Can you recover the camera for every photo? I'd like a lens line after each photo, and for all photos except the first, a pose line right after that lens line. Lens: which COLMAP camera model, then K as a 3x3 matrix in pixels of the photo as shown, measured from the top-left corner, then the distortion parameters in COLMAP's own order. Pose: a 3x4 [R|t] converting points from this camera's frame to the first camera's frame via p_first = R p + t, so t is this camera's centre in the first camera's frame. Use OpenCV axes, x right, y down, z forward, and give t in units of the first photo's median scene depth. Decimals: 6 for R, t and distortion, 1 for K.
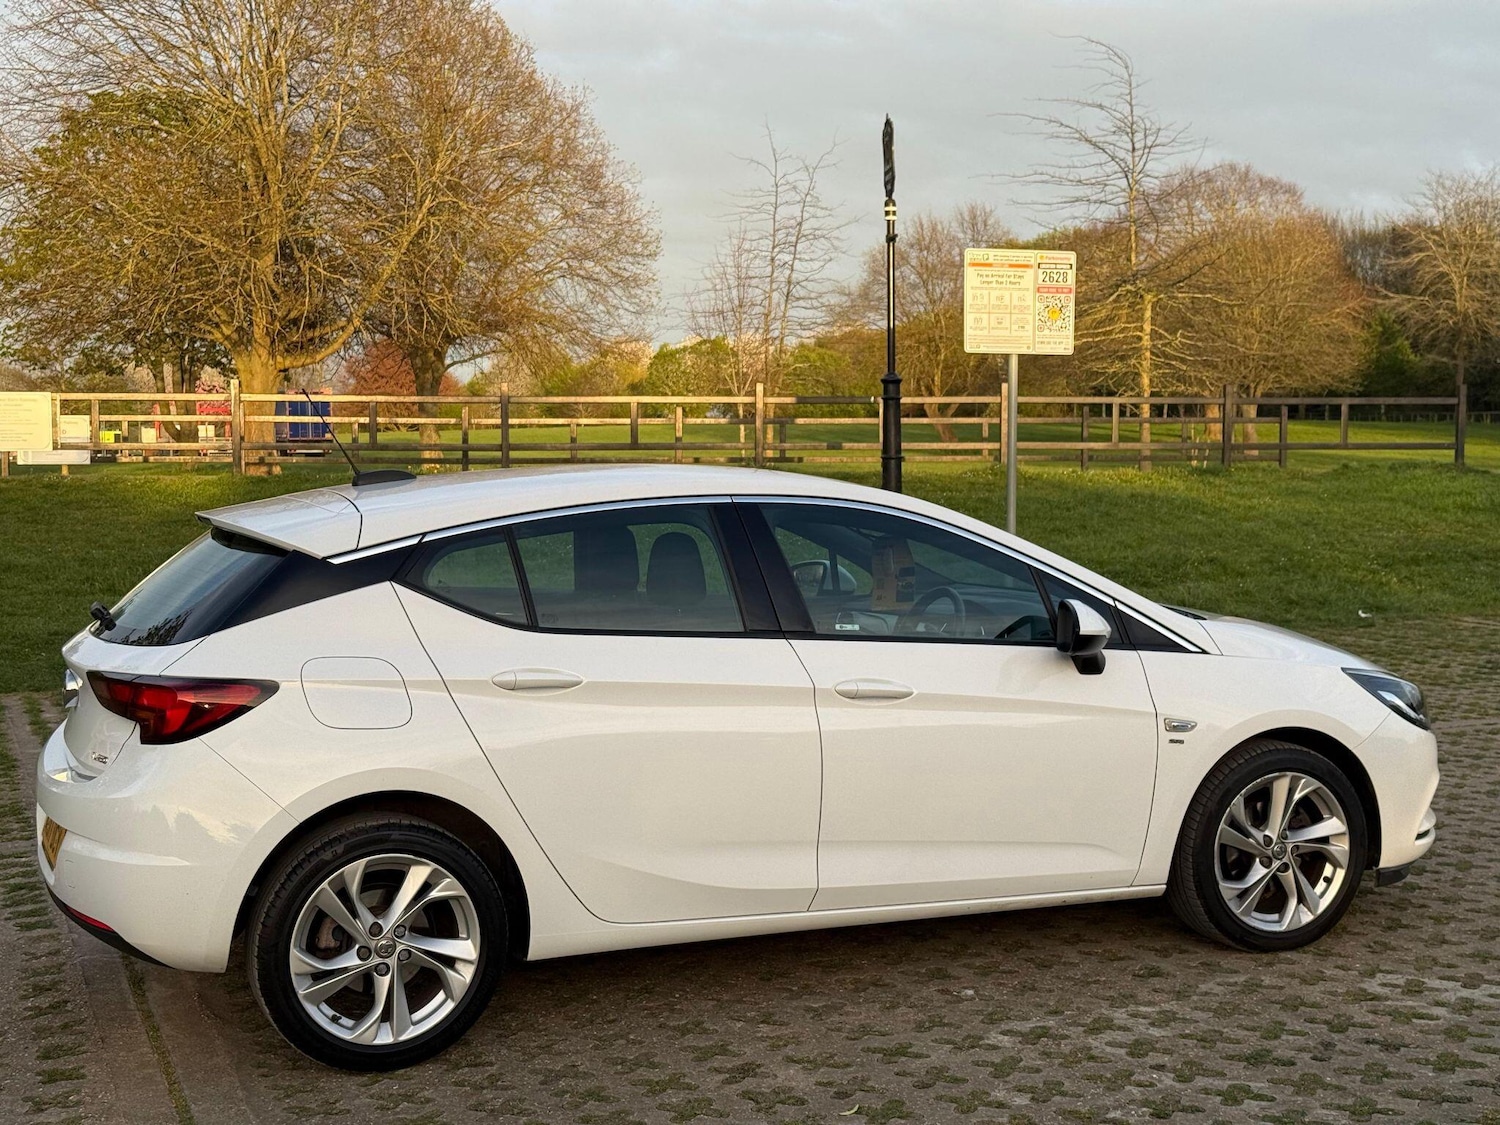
lens RADIAL K [[2091.3, 0, 749.0], [0, 2091.3, 561.1], [0, 0, 1]] dist [0.127908, 0.000000]
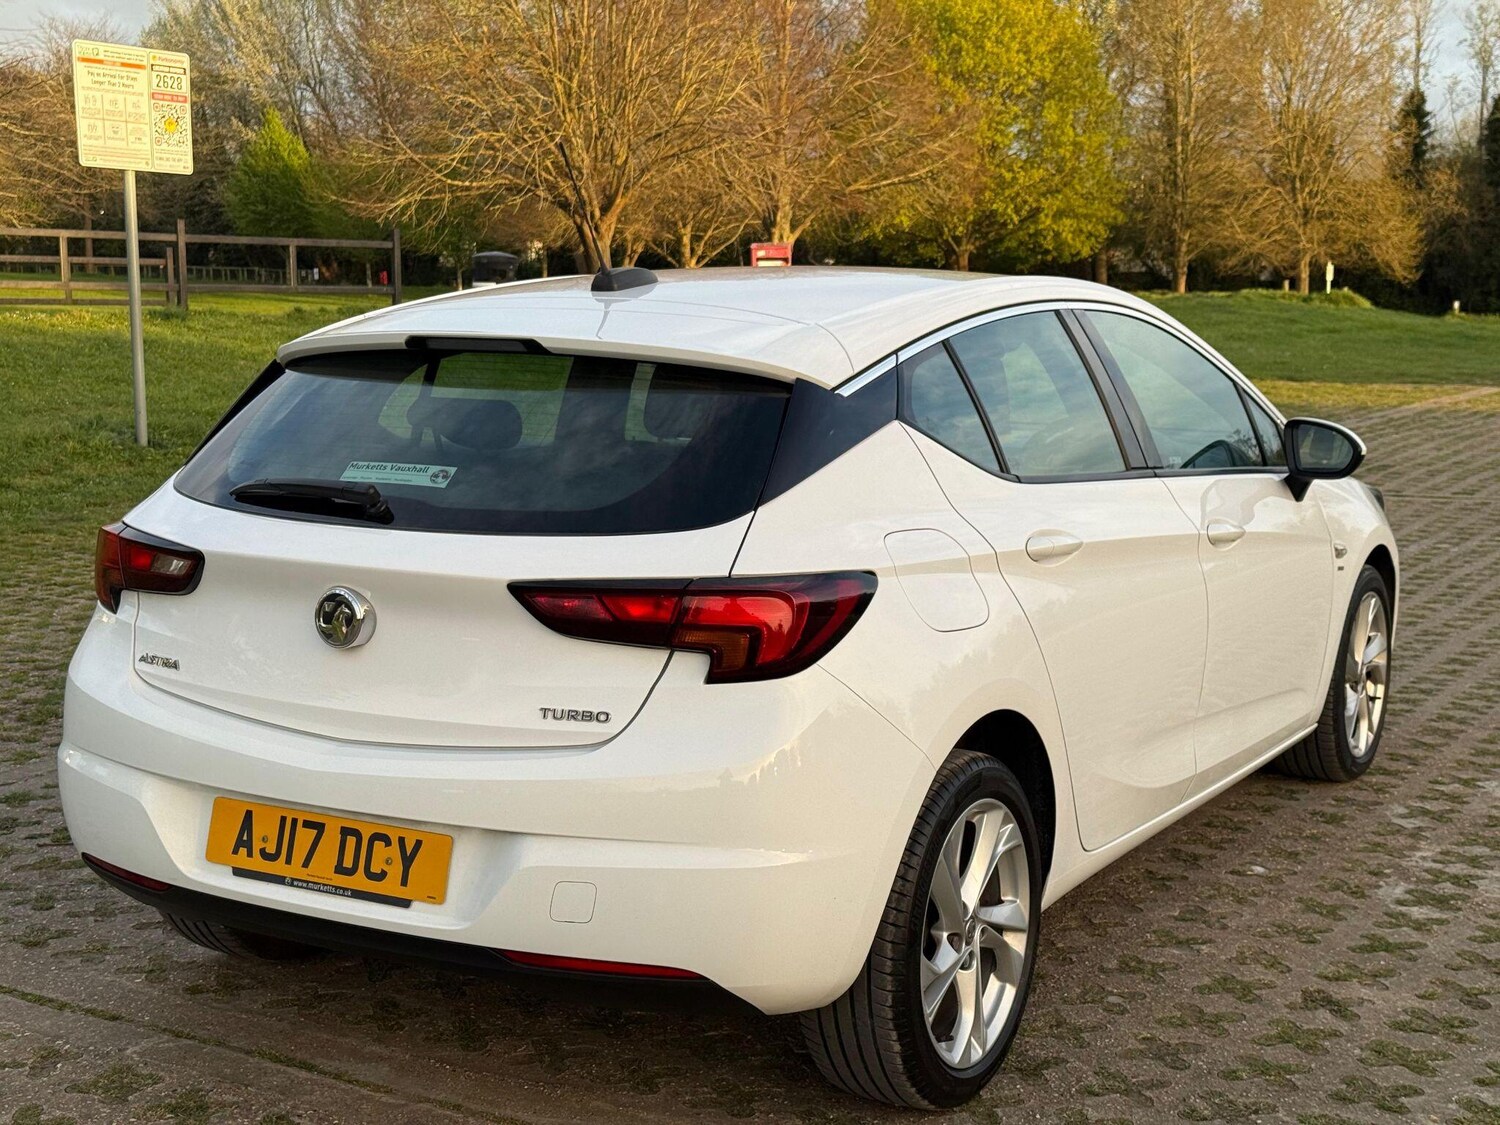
lens RADIAL K [[2091.3, 0, 748.7], [0, 2091.3, 560.8], [0, 0, 1]] dist [0.127908, 0.000000]
pose [[0.792471, -0.076338, 0.605114, -0.211925], [0.035359, 0.996218, 0.079370, -0.000237], [-0.608884, -0.041502, 0.792173, 0.157742]]
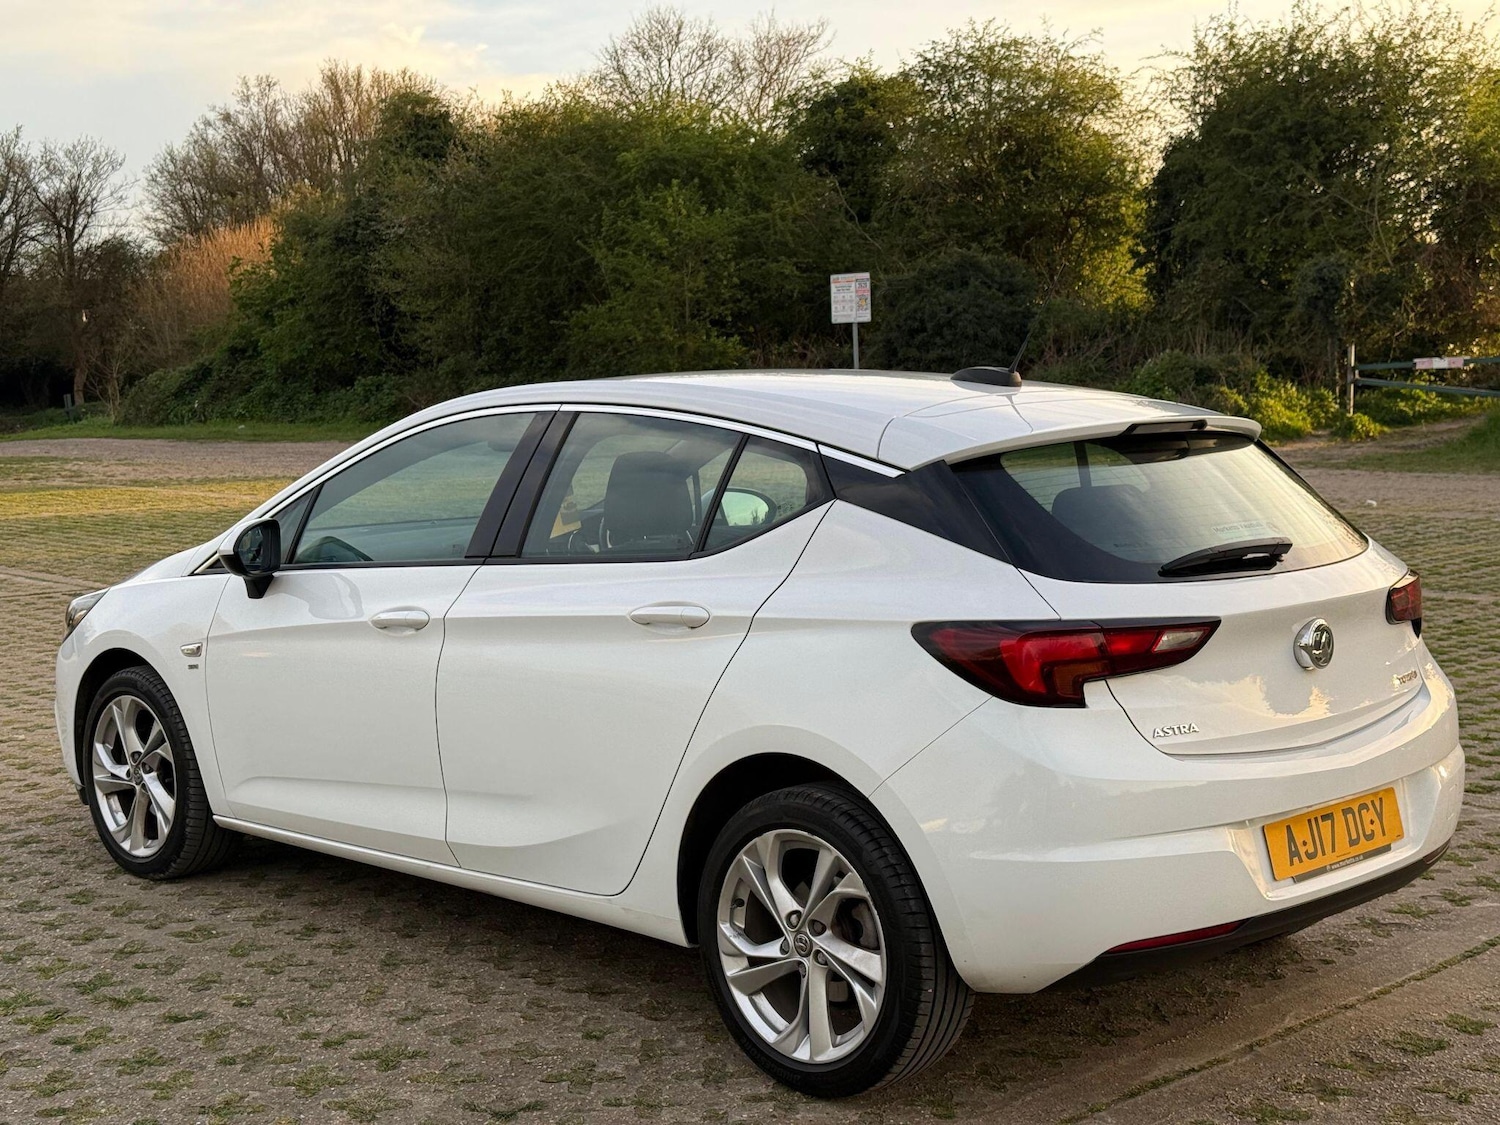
lens RADIAL K [[2091.3, 0, 726.5], [0, 2091.3, 565.2], [0, 0, 1]] dist [0.127908, 0.000000]
pose [[-0.384694, -0.074121, 0.920063, -0.332852], [0.087596, 0.989341, 0.116328, -0.026582], [-0.918878, 0.125345, -0.374101, 0.525190]]
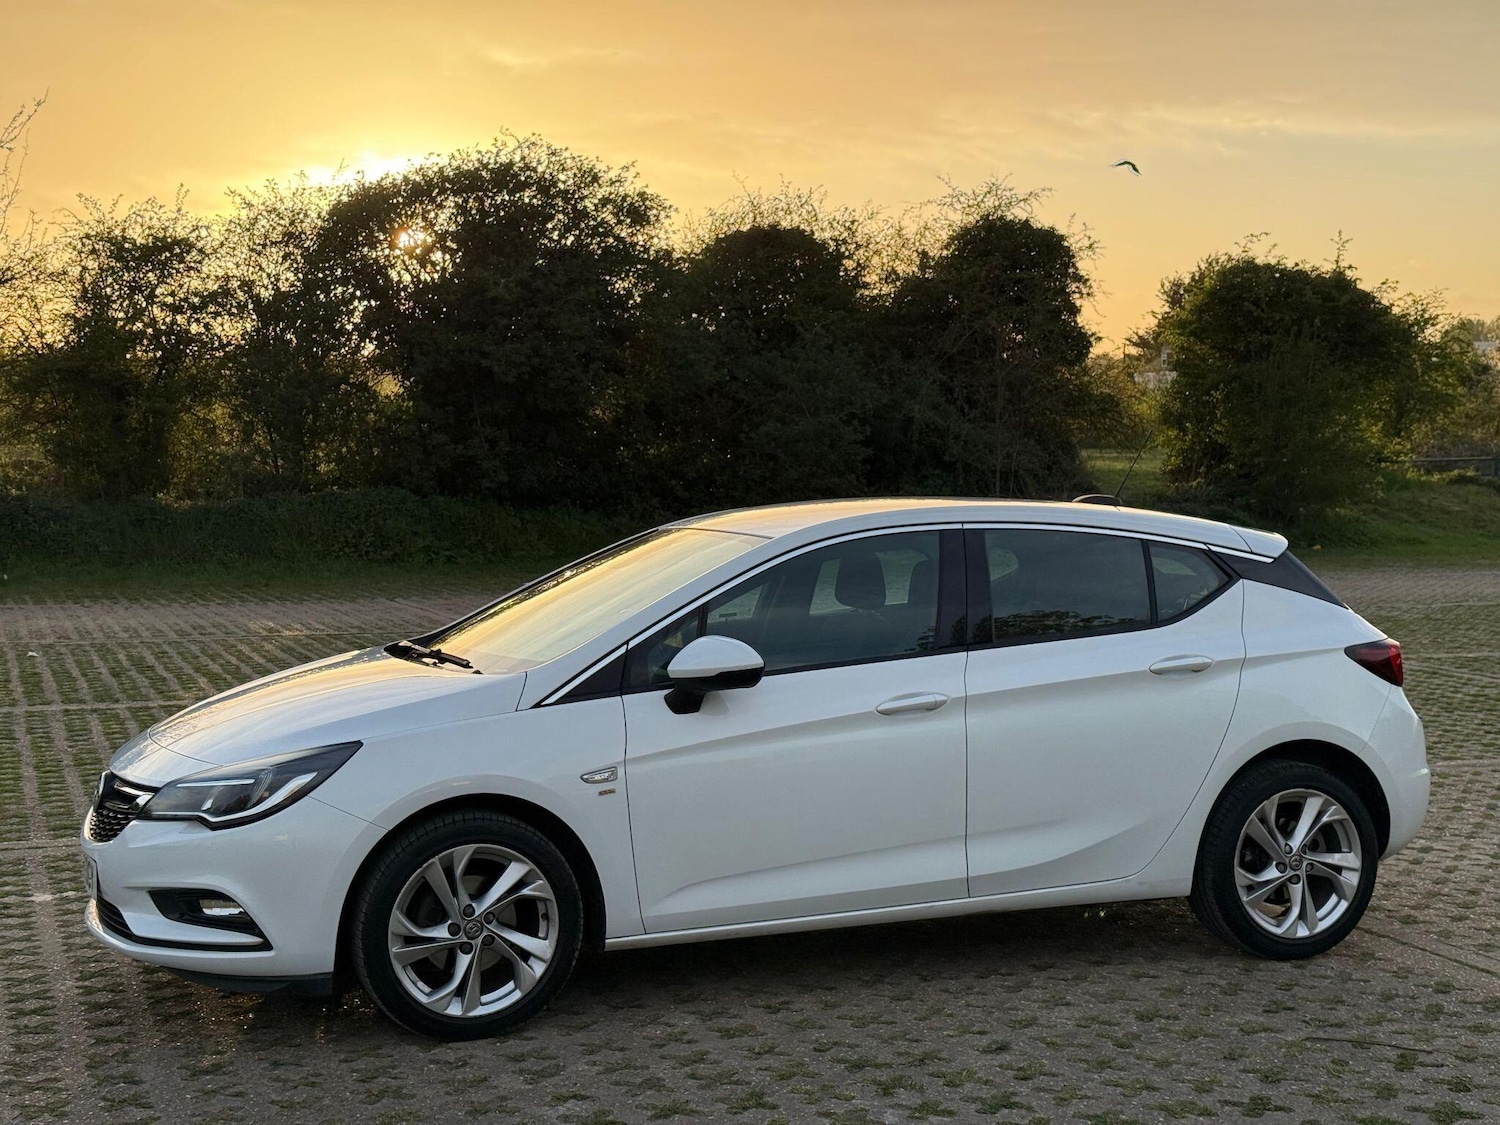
lens RADIAL K [[2091.3, 0, 745.0], [0, 2091.3, 564.4], [0, 0, 1]] dist [0.127908, 0.000000]
pose [[-0.999679, 0.013634, 0.021334, 0.002460], [0.016102, 0.992626, 0.120144, -0.057665], [-0.019538, 0.120449, -0.992527, 0.831334]]
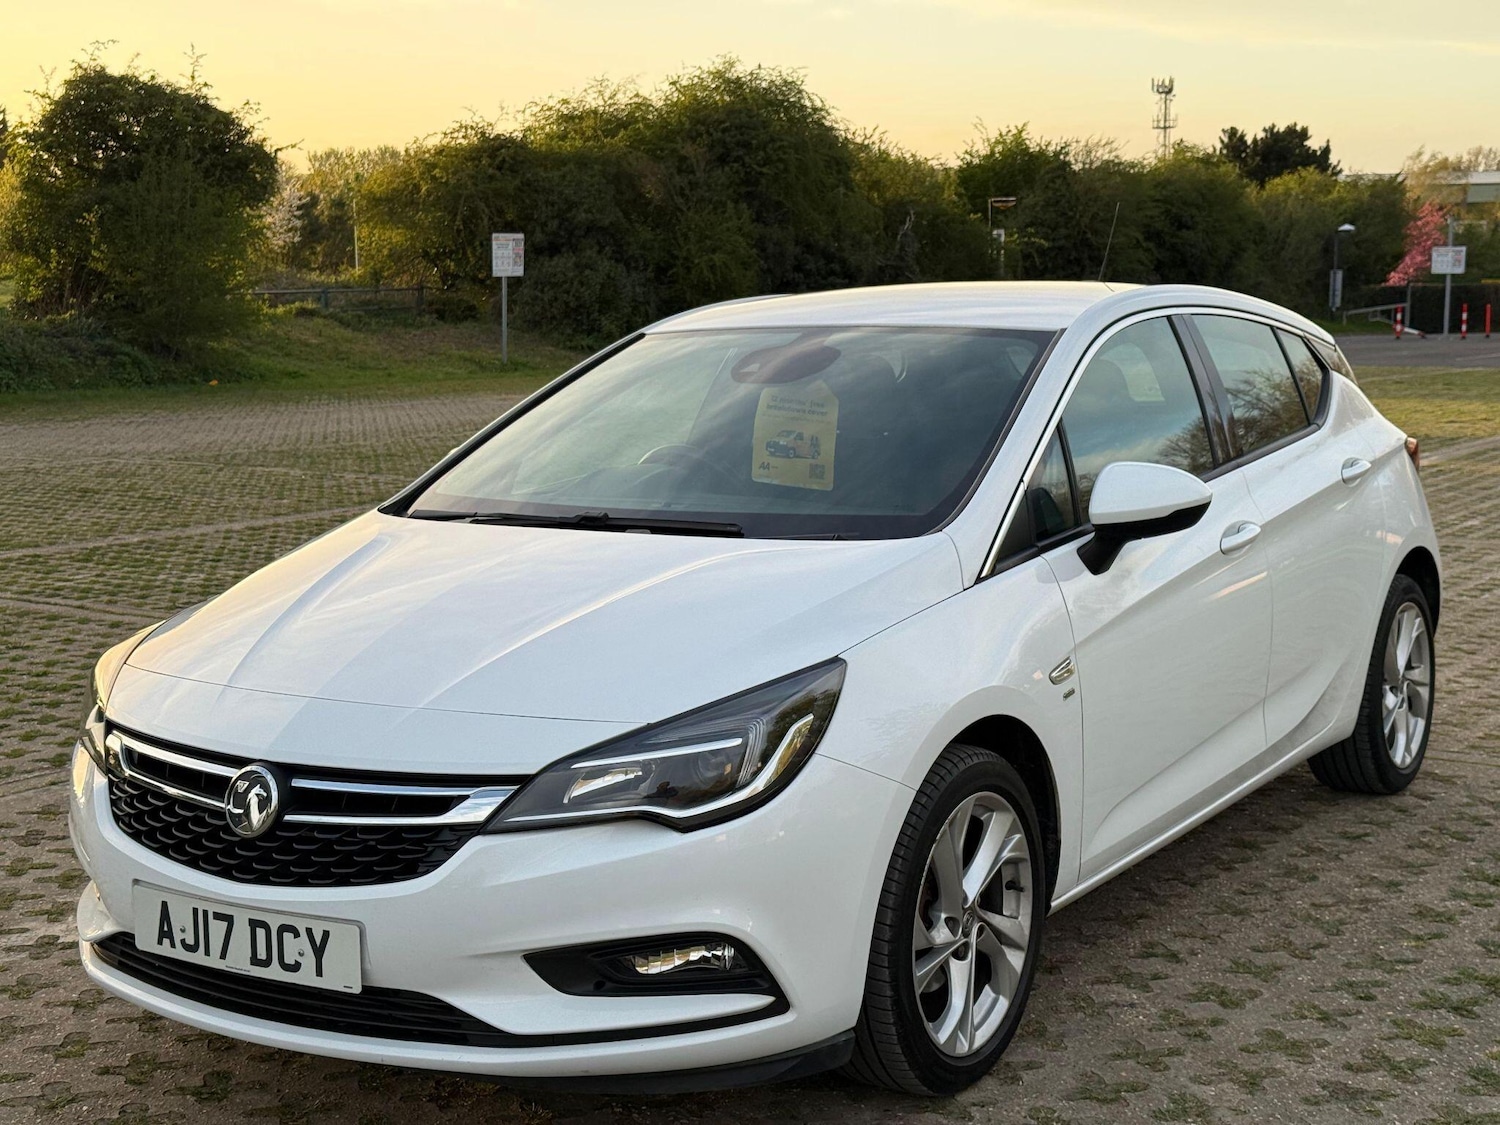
lens RADIAL K [[2091.3, 0, 761.0], [0, 2091.3, 565.0], [0, 0, 1]] dist [0.127908, 0.000000]
pose [[-0.817865, 0.095584, -0.567416, 0.206406], [-0.019037, 0.981072, 0.192706, -0.038293], [0.575095, 0.168409, -0.800565, 0.653806]]
